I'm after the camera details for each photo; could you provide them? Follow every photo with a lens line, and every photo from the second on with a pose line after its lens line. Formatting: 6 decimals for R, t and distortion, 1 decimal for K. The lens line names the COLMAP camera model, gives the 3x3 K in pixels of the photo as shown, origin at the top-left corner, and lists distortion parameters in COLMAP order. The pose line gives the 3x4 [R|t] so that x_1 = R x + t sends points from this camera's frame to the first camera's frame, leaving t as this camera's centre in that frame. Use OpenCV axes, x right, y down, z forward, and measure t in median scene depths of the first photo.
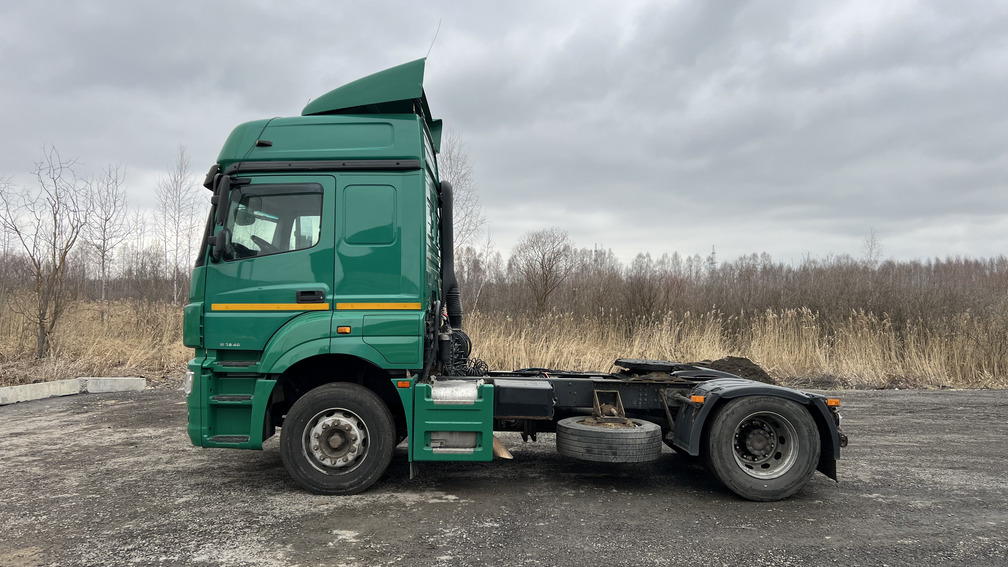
lens RADIAL K [[758.4, 0, 509.0], [0, 758.4, 289.3], [0, 0, 1]] dist [0.047040, -0.016603]
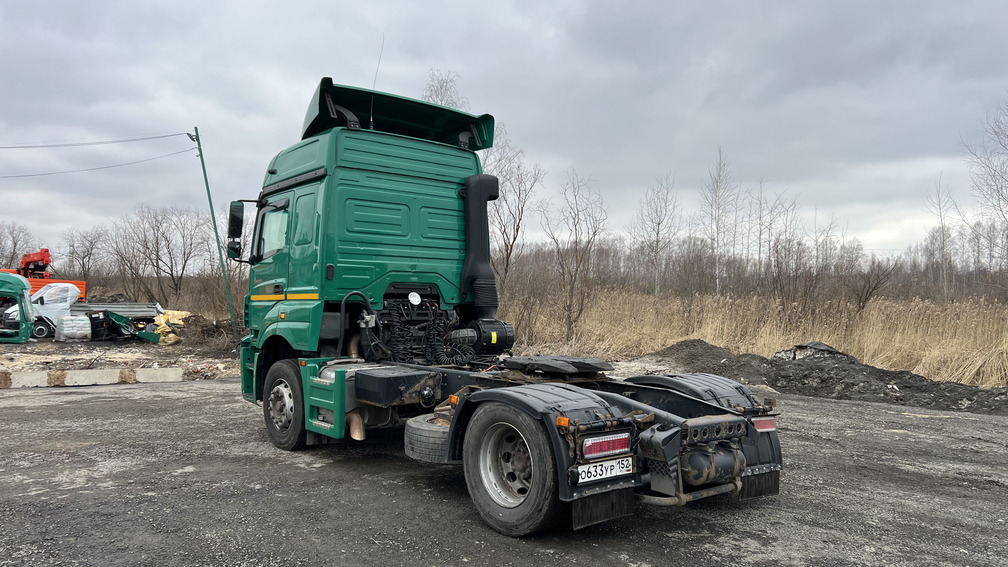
lens RADIAL K [[758.4, 0, 510.5], [0, 758.4, 282.2], [0, 0, 1]] dist [0.047040, -0.016603]
pose [[0.636509, -0.022875, -0.770930, 0.955111], [0.026279, 0.999623, -0.007963, 0.018013], [0.770822, -0.015191, 0.636870, 0.493336]]
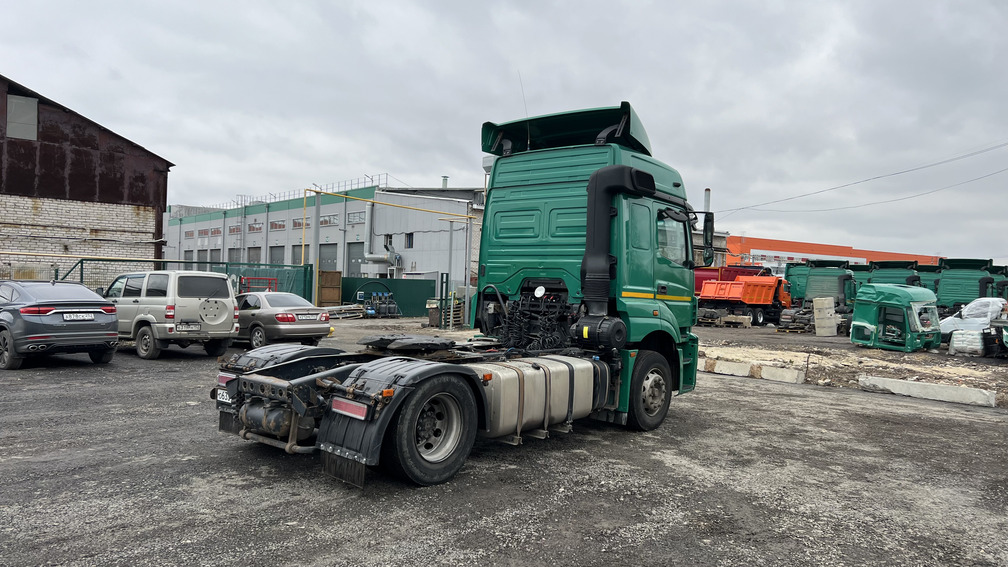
lens RADIAL K [[758.4, 0, 509.4], [0, 758.4, 292.2], [0, 0, 1]] dist [0.047040, -0.016603]
pose [[-0.663637, -0.037663, -0.747106, 0.983255], [-0.017831, 0.999244, -0.034535, 0.080809], [0.747842, -0.009597, -0.663808, 2.047315]]
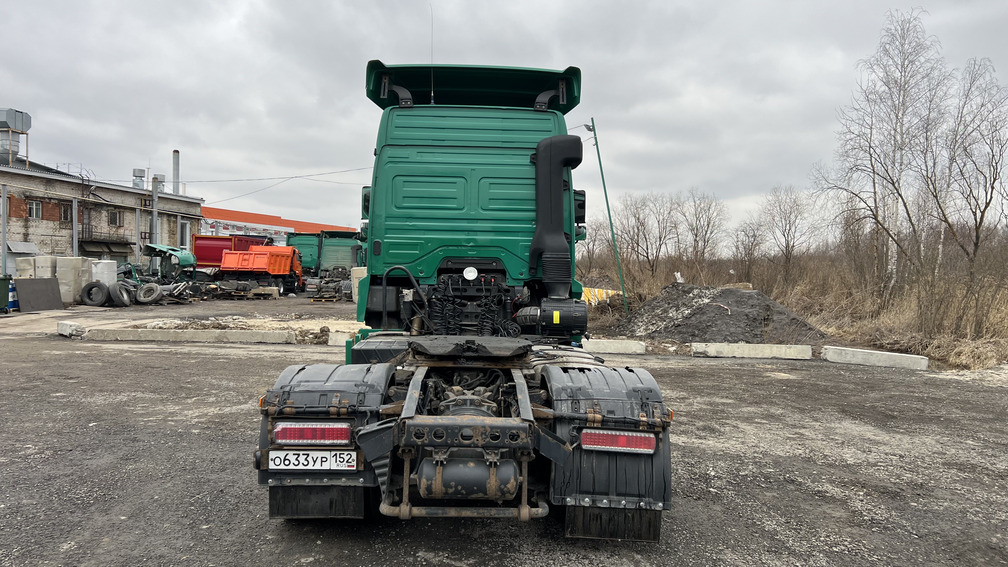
lens RADIAL K [[758.4, 0, 510.9], [0, 758.4, 290.3], [0, 0, 1]] dist [0.047040, -0.016603]
pose [[0.018839, 0.007796, -0.999792, 1.100758], [0.023495, 0.999690, 0.008238, 0.049012], [0.999546, -0.023645, 0.018650, 1.202097]]
